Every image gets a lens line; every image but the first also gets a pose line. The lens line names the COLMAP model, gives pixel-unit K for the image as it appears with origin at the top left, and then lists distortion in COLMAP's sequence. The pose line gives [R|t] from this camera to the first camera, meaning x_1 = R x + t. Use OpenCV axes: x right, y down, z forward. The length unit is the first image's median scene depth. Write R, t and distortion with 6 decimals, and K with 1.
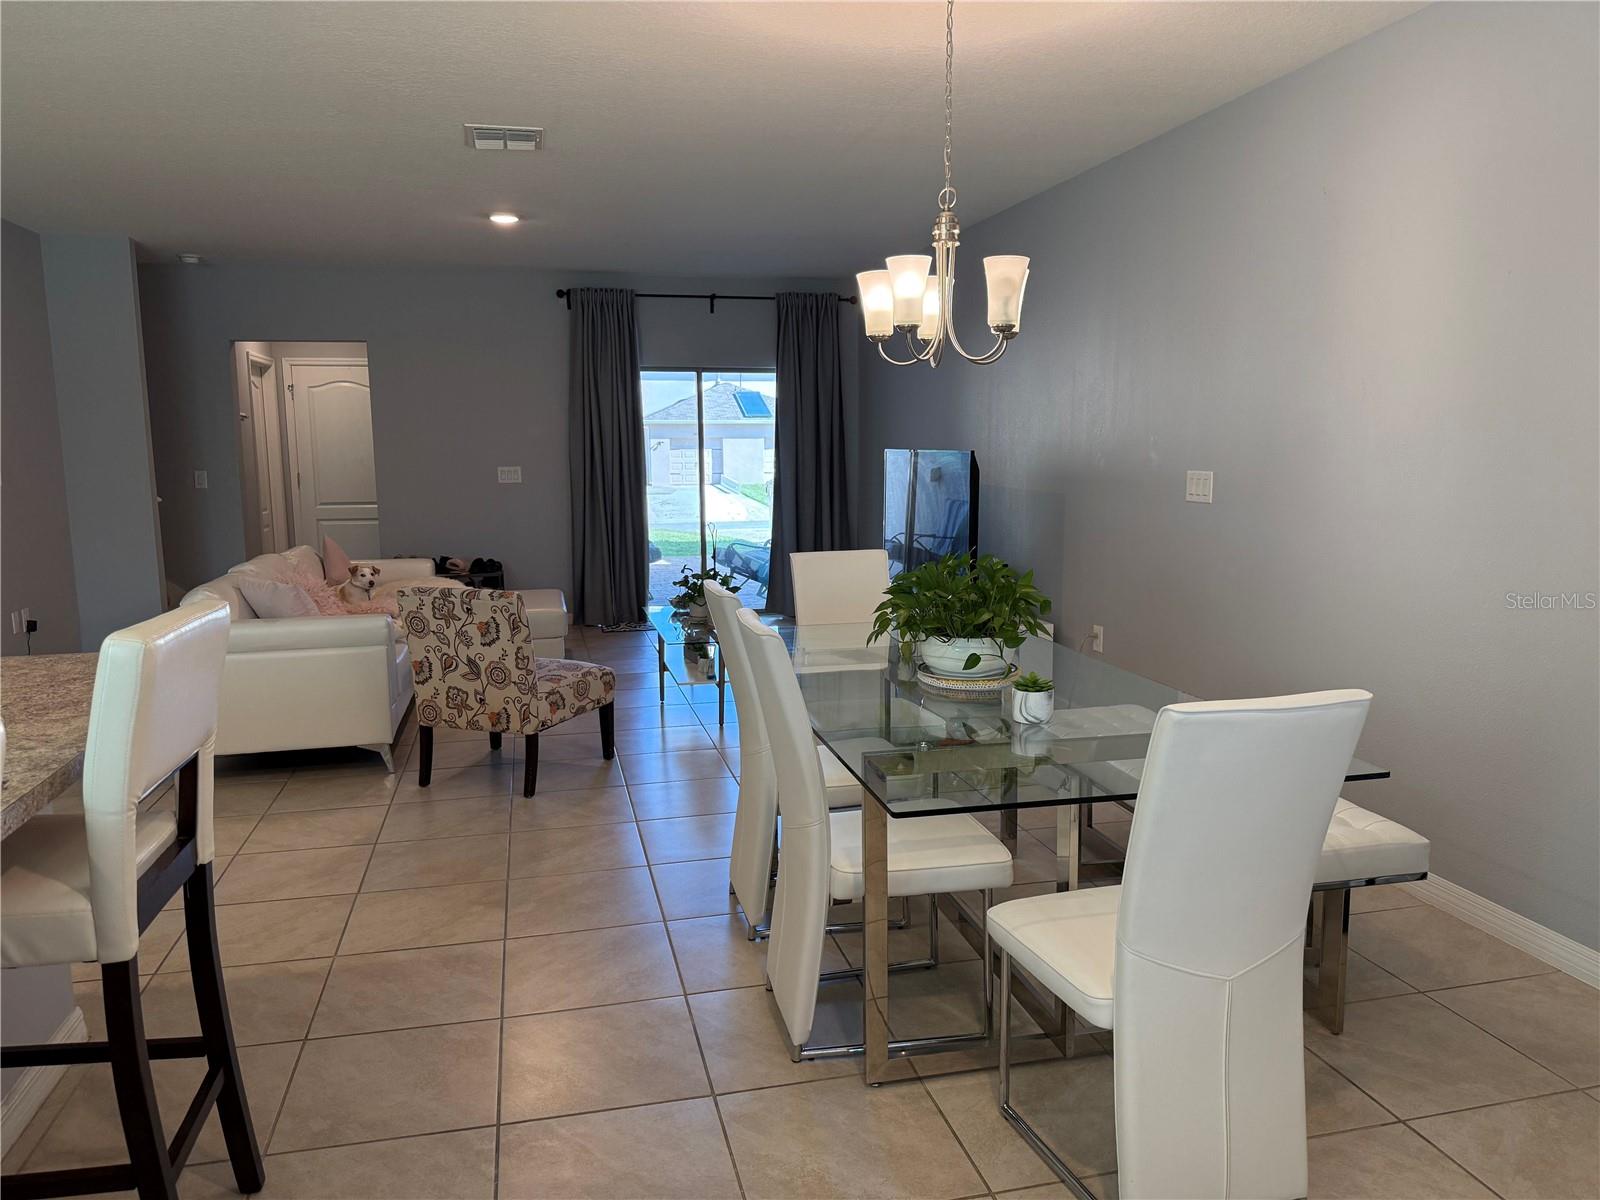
lens RADIAL K [[1130.2, 0, 793.2], [0, 1130.2, 607.7], [0, 0, 1]] dist [0.033379, -0.040533]
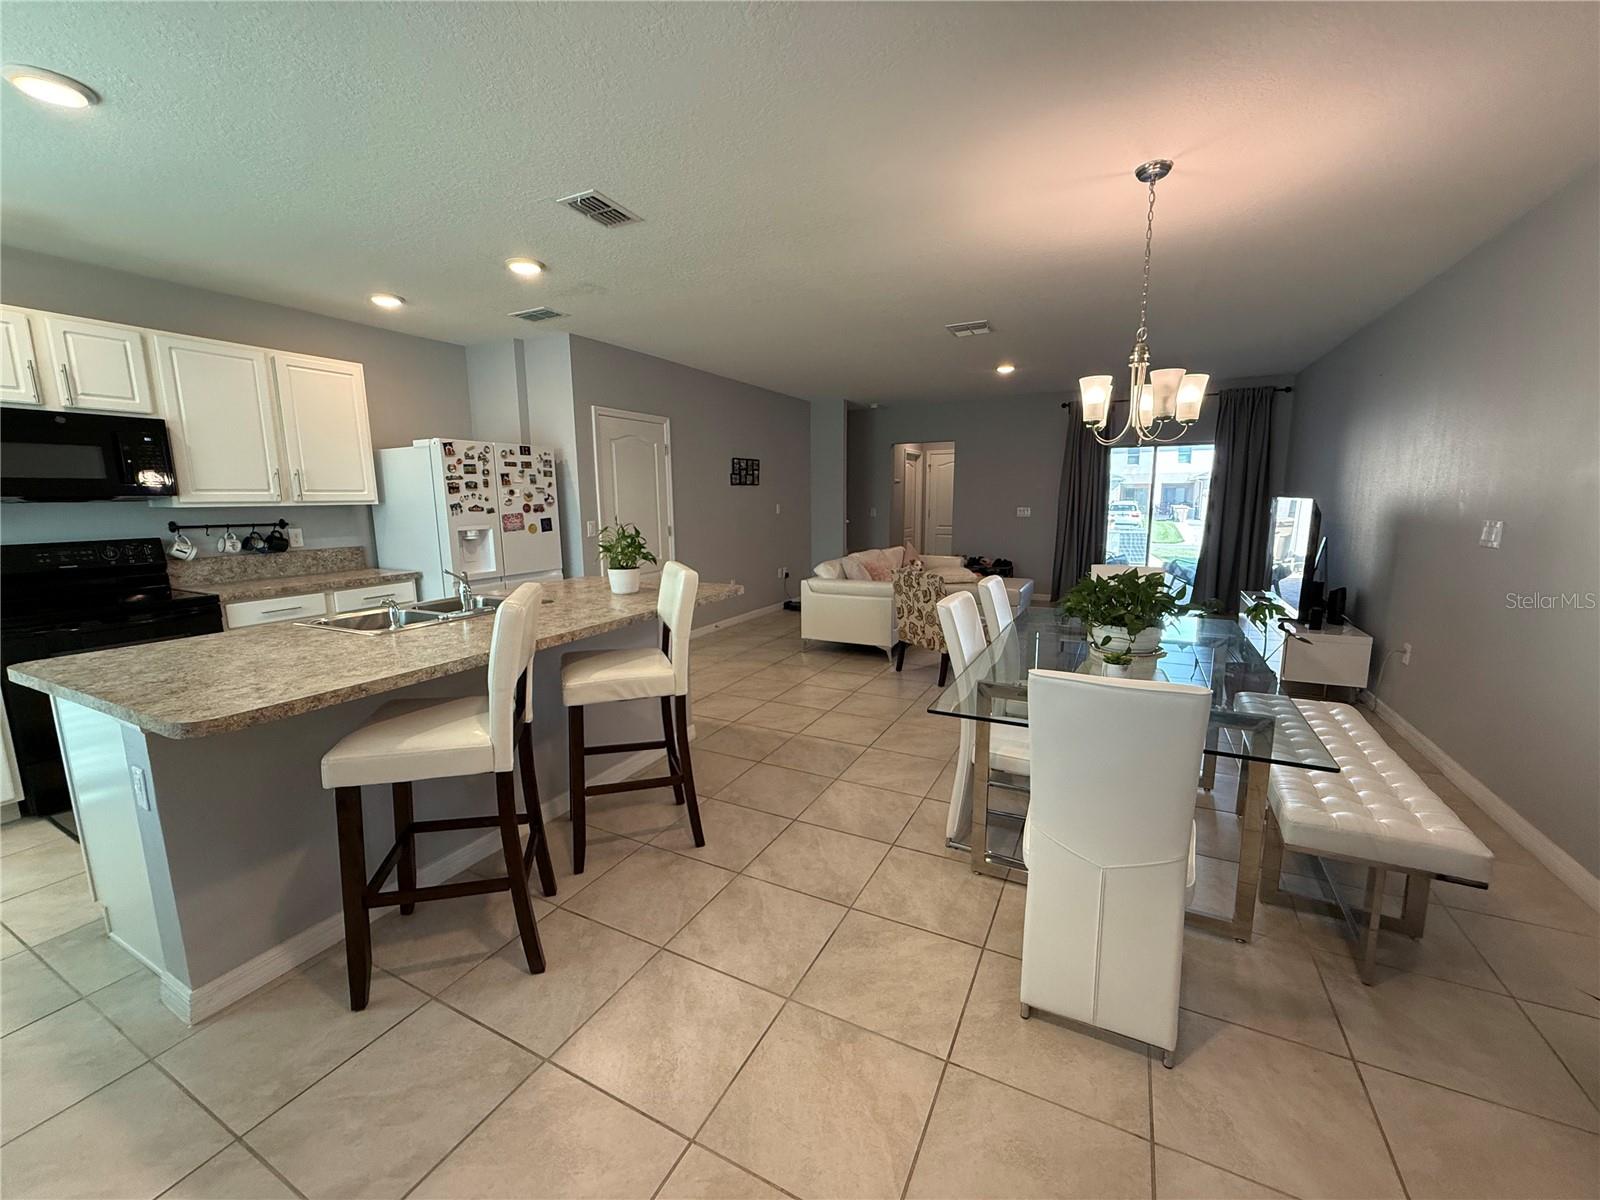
lens RADIAL K [[636.7, 0, 797.8], [0, 636.7, 597.8], [0, 0, 1]] dist [0.002451, -0.000149]
pose [[0.760250, 0.103386, -0.641352, 0.242271], [-0.091097, 0.994467, 0.052323, -0.010906], [0.643212, 0.018647, 0.765461, 0.044702]]
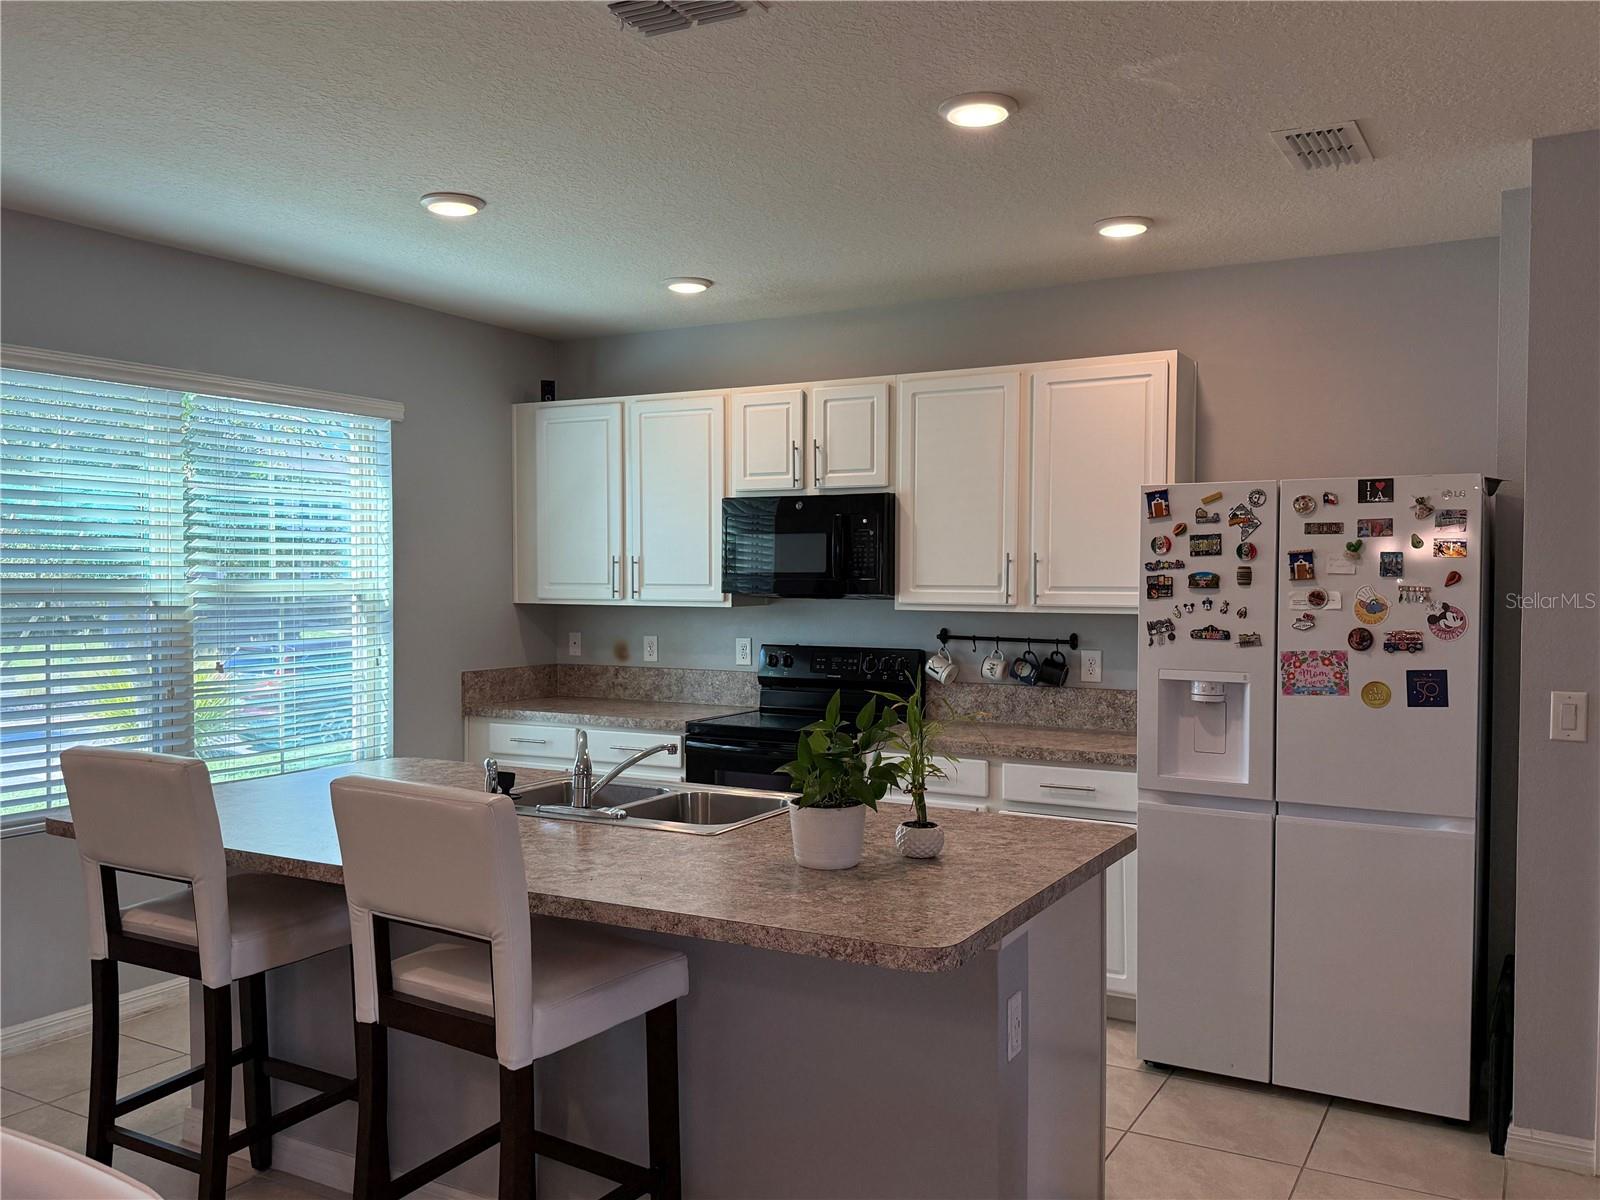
lens RADIAL K [[1303.3, 0, 784.2], [0, 1303.3, 611.9], [0, 0, 1]] dist [0.095340, -0.168438]
pose [[-0.684028, 0.027450, -0.728939, 0.066936], [-0.104135, 0.985382, 0.134825, -0.151832], [0.721985, 0.168132, -0.671170, 0.842380]]
